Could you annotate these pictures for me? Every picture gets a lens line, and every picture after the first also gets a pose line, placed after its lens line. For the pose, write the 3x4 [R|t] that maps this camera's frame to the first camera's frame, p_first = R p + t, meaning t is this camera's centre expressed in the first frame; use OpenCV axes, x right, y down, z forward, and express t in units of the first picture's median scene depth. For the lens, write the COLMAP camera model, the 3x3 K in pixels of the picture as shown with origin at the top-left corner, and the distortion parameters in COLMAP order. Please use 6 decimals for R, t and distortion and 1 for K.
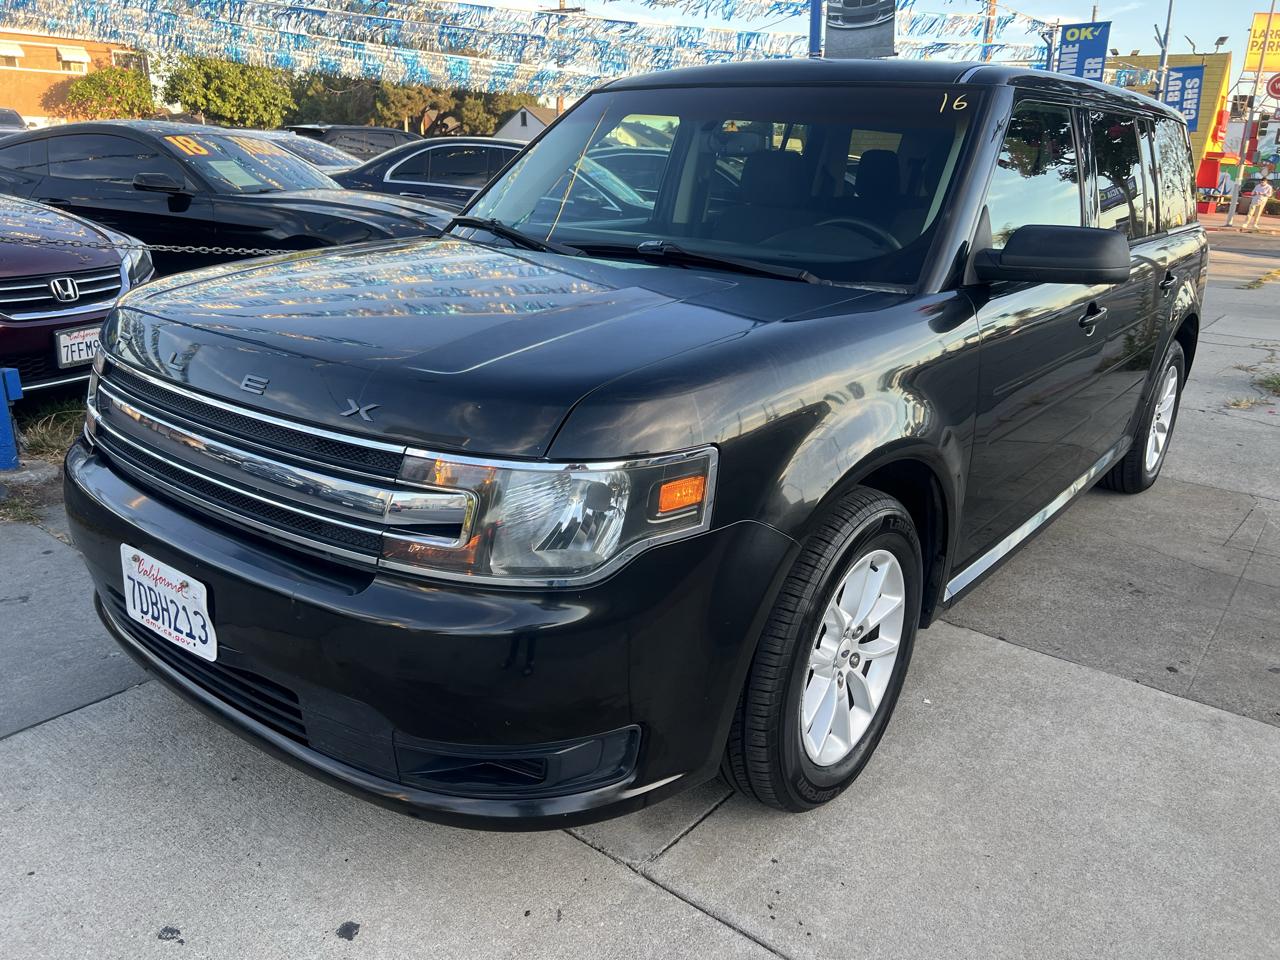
lens RADIAL K [[951.8, 0, 638.5], [0, 951.8, 481.1], [0, 0, 1]] dist [0.060305, -0.069147]
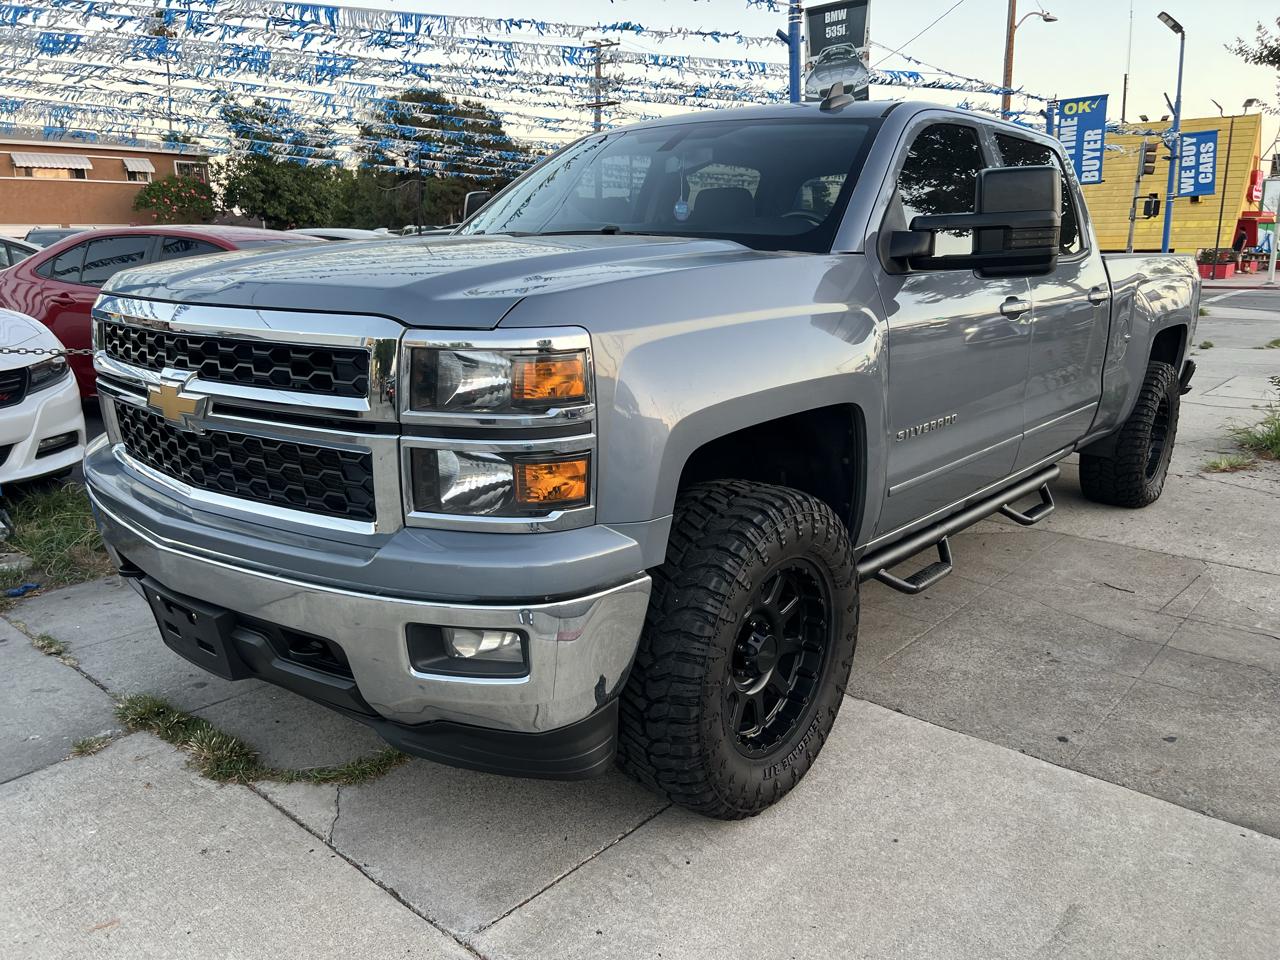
lens RADIAL K [[952.7, 0, 640.0], [0, 952.7, 480.0], [0, 0, 1]] dist [0.057698, -0.064871]
pose [[0.998263, -0.026379, -0.052687, 0.133240], [0.022160, 0.996619, -0.079120, -0.003022], [0.054595, 0.077815, 0.995472, -0.032971]]
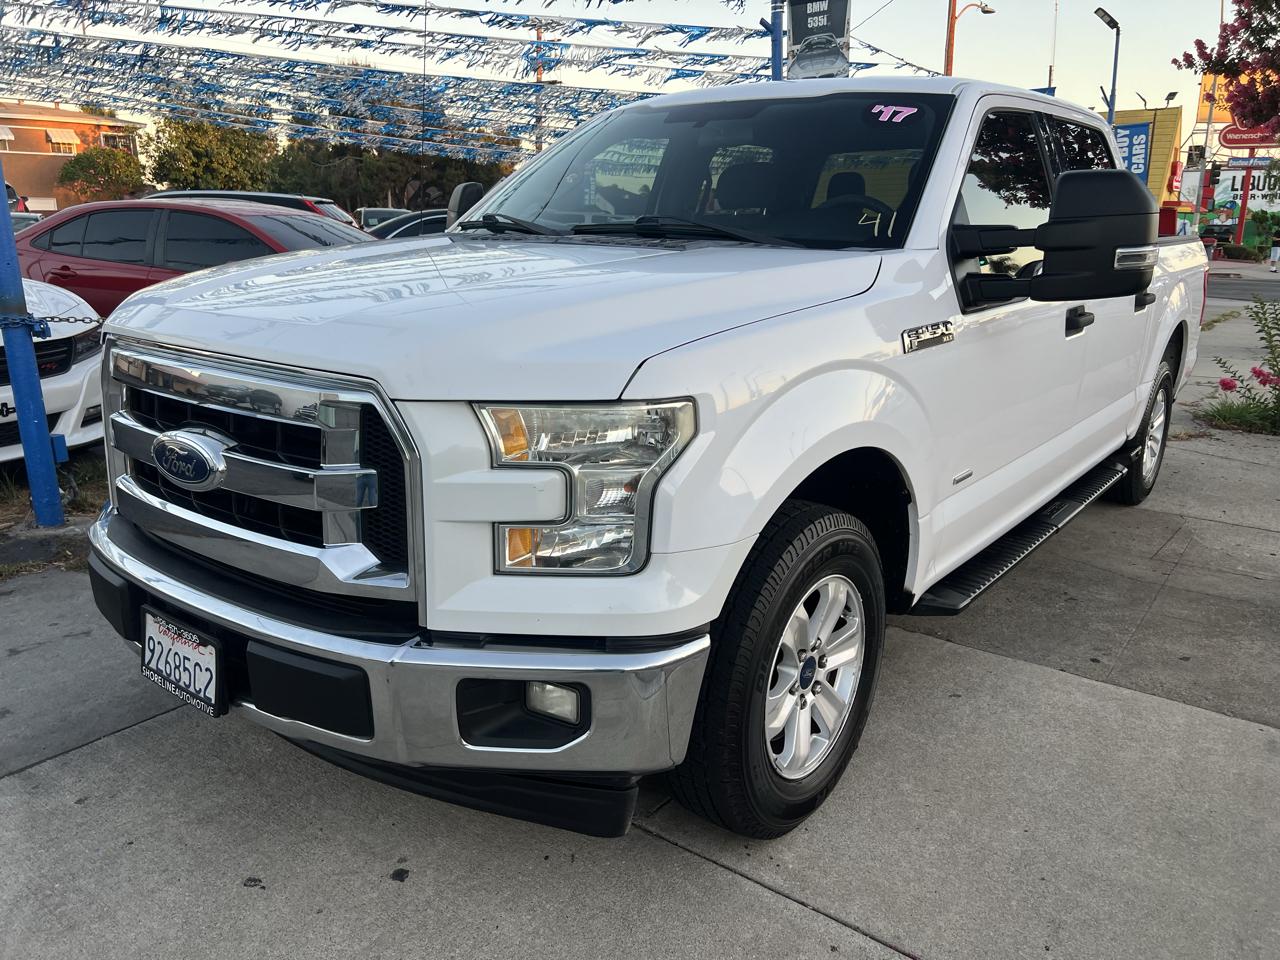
lens RADIAL K [[952.7, 0, 640.0], [0, 952.7, 480.0], [0, 0, 1]] dist [0.057698, -0.064871]
pose [[0.999396, -0.031026, 0.015667, -0.000808], [0.031906, 0.997719, -0.059488, 0.023996], [-0.013786, 0.059952, 0.998106, -0.117092]]
